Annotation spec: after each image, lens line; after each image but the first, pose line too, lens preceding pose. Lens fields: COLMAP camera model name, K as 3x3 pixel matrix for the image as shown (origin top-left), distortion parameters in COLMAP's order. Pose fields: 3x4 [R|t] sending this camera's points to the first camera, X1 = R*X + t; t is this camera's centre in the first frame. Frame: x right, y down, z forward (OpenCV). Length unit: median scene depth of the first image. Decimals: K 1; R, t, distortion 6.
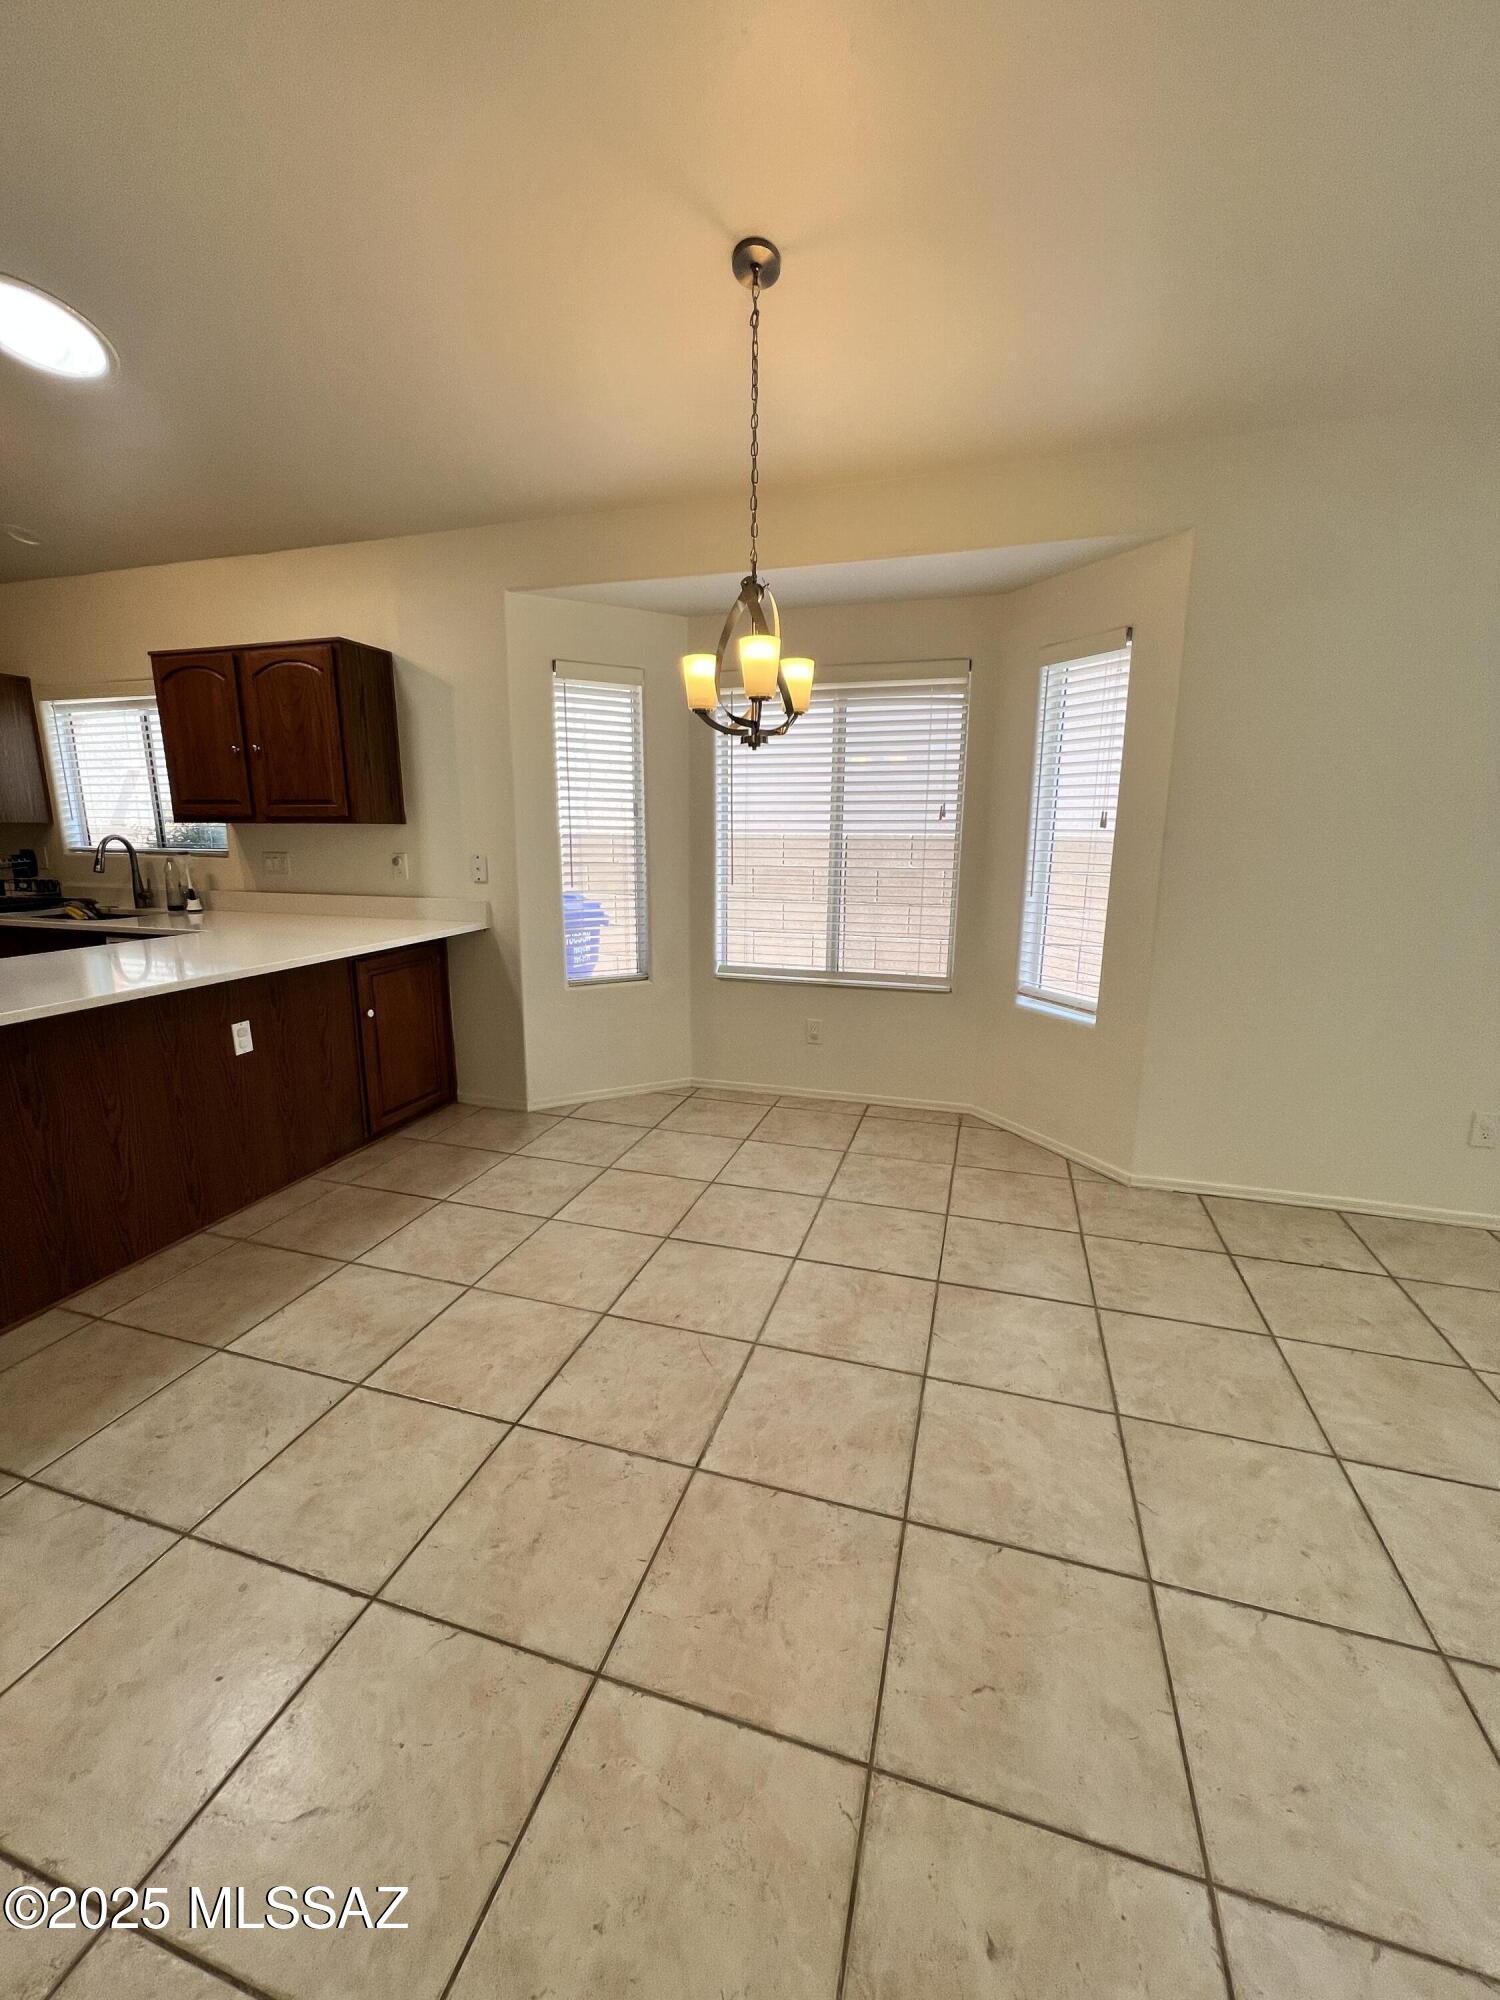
lens RADIAL K [[800.7, 0, 749.5], [0, 800.7, 994.3], [0, 0, 1]] dist [-0.001213, 0.000182]
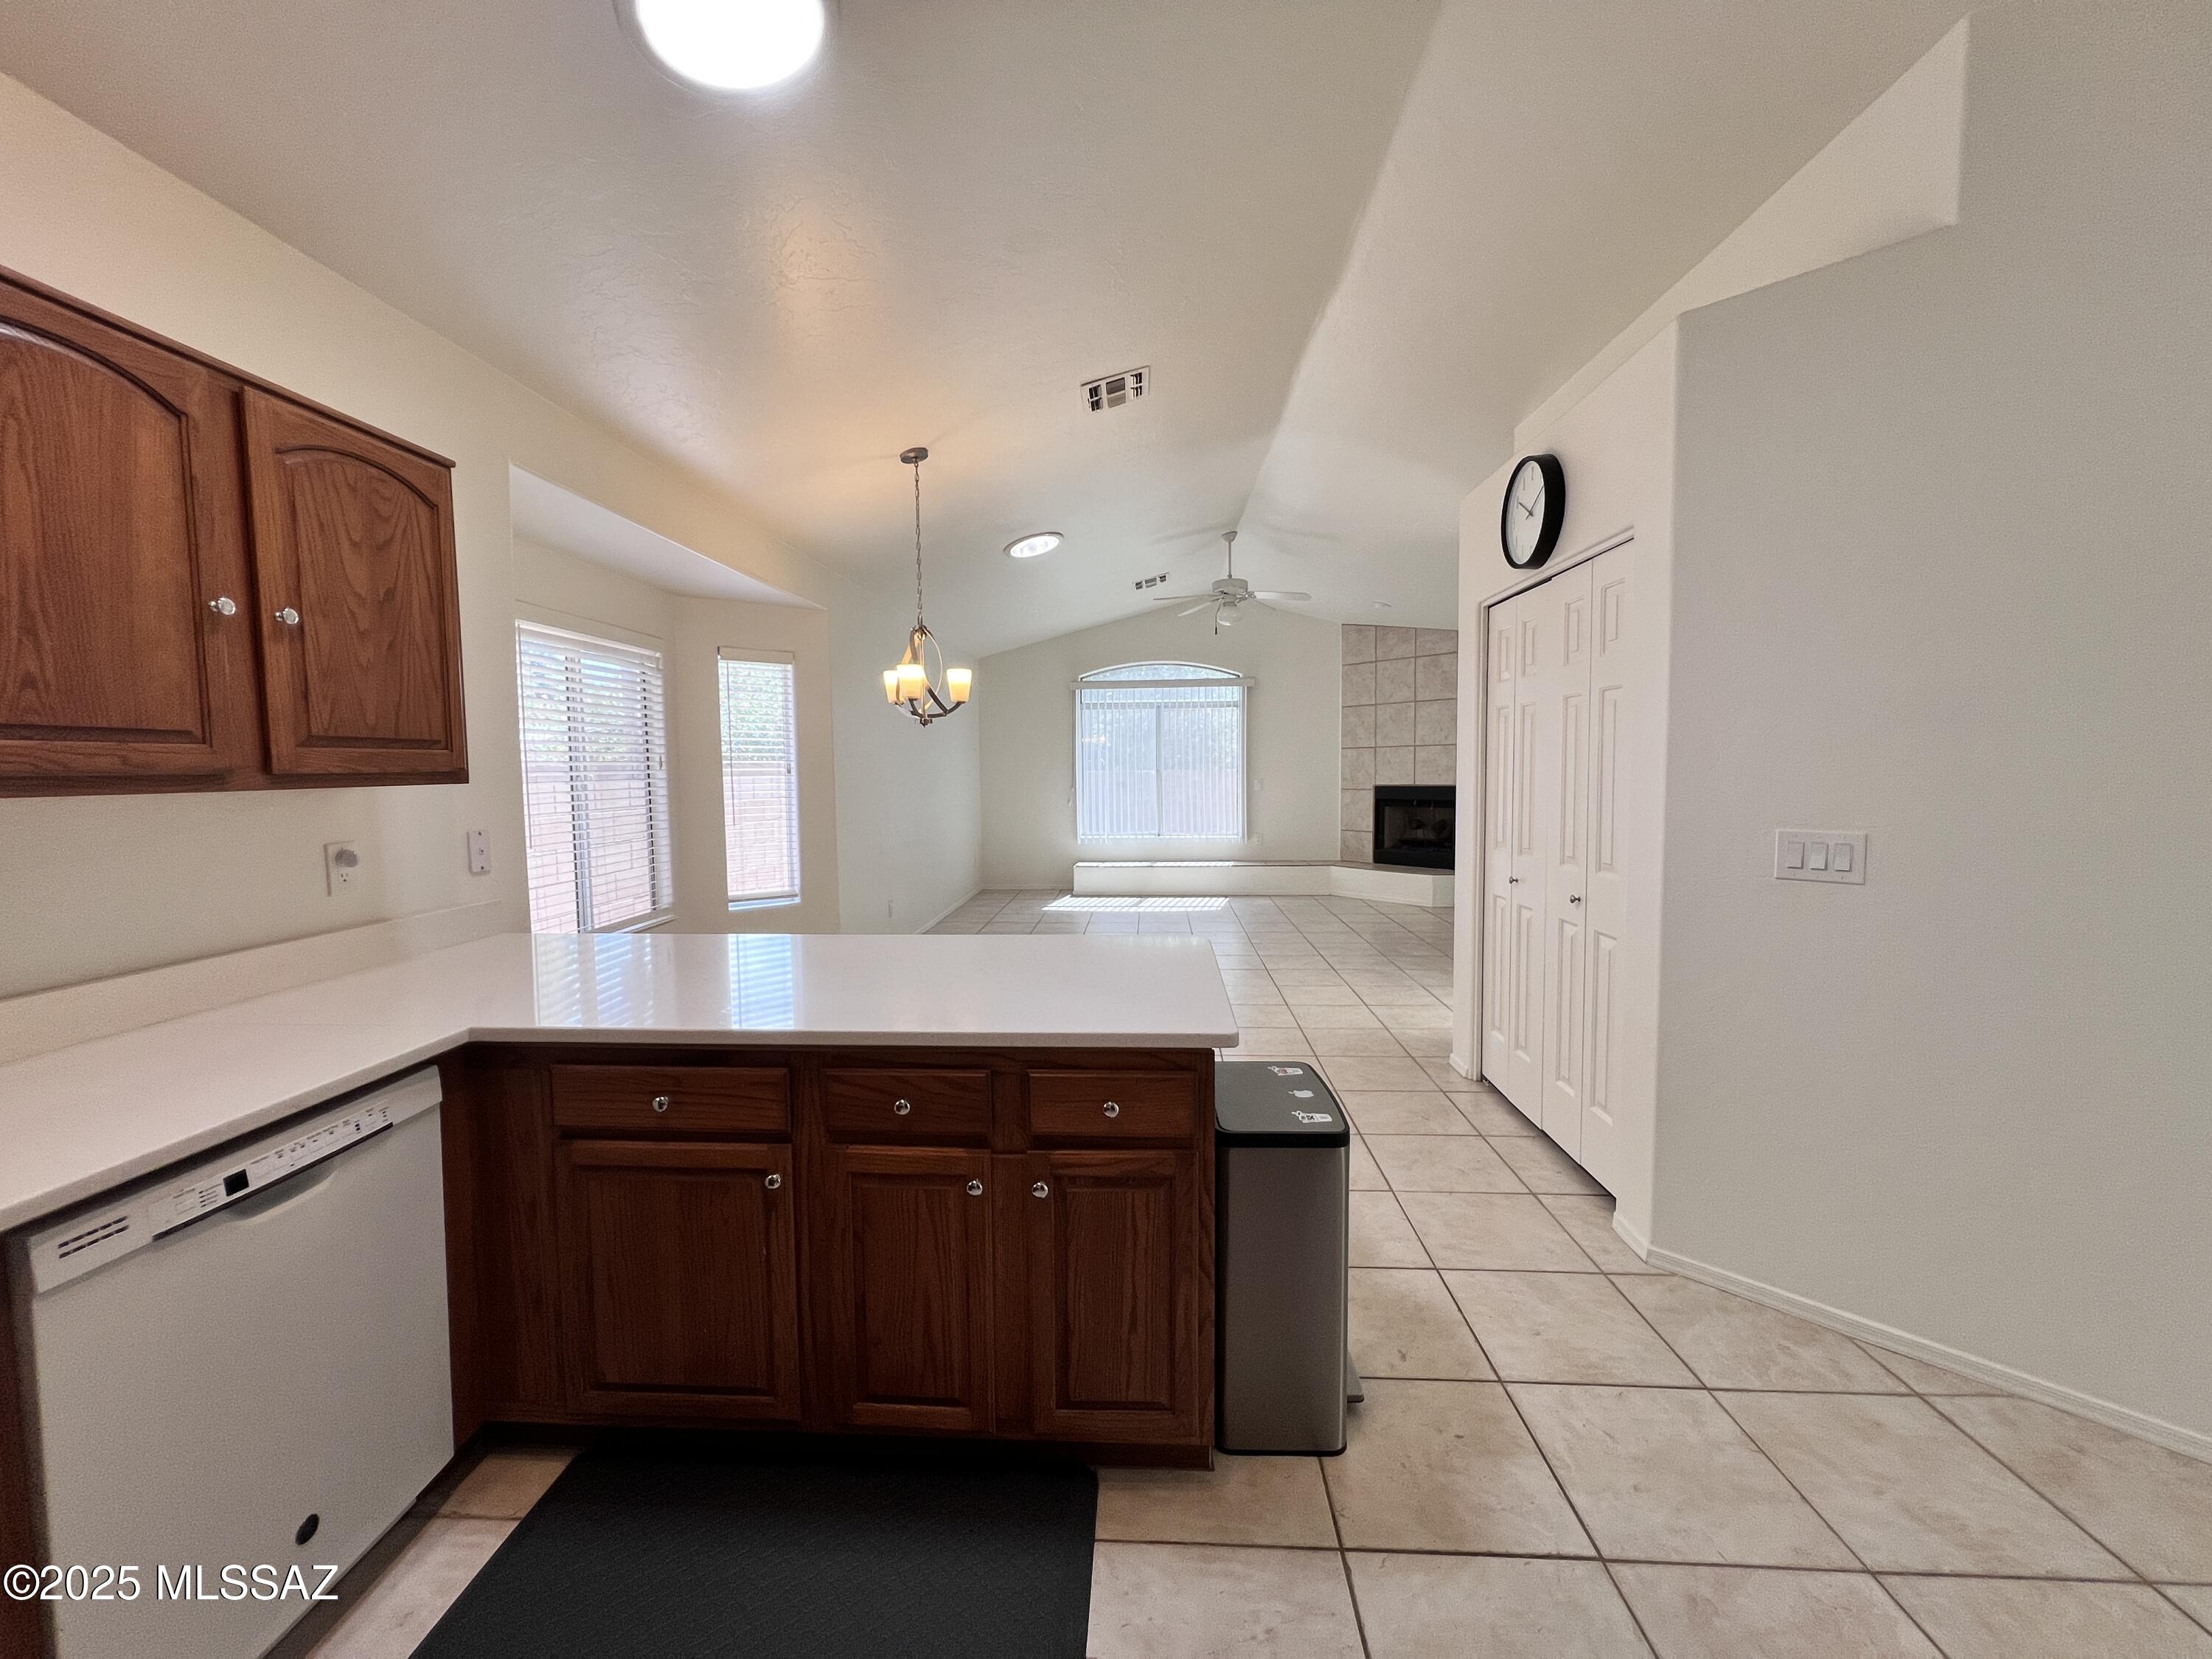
lens RADIAL K [[884.8, 0, 1103.9], [0, 884.8, 826.7], [0, 0, 1]] dist [-0.001623, 0.000498]
pose [[-0.242713, -0.069156, 0.967630, -1.227965], [0.208576, 0.970408, 0.121672, -0.172783], [-0.947410, 0.231355, -0.221107, 0.751199]]
